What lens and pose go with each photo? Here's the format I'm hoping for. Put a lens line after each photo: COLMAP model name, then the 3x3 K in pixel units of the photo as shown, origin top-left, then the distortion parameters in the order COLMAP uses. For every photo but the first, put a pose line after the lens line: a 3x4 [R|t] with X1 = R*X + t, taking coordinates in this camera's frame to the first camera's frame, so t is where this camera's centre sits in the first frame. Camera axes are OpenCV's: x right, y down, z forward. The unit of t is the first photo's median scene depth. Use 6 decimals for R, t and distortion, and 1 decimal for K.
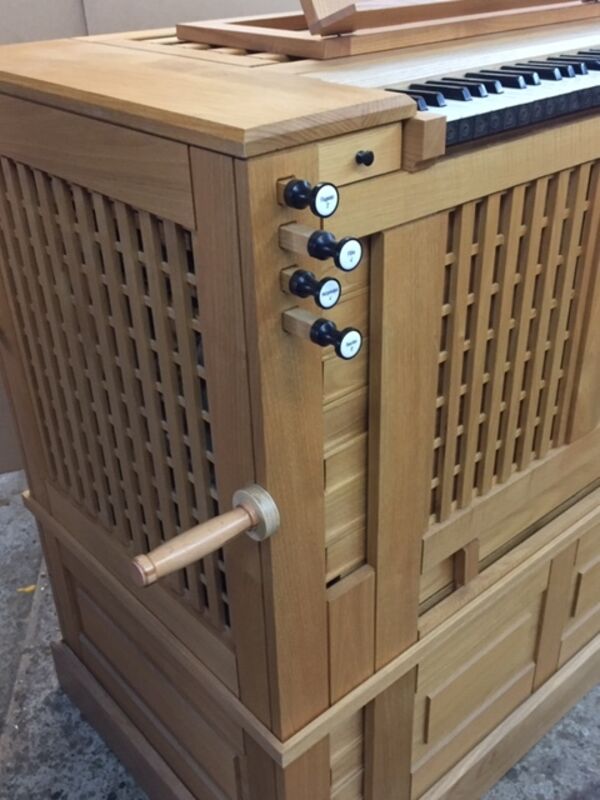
lens RADIAL K [[819.7, 0, 300.0], [0, 819.7, 400.0], [0, 0, 1]] dist [0.054179, -0.013664]
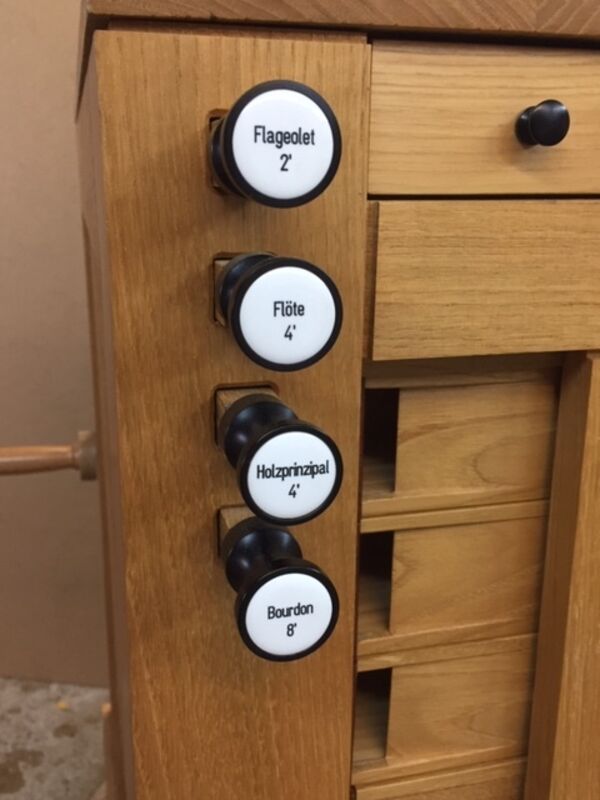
lens RADIAL K [[920.6, 0, 300.4], [0, 920.6, 423.2], [0, 0, 1]] dist [0.018262, 0.004520]
pose [[0.908761, 0.168271, -0.381887, 0.156843], [-0.247128, 0.954388, -0.167548, -0.086648], [0.336275, 0.246636, 0.908895, 0.651290]]
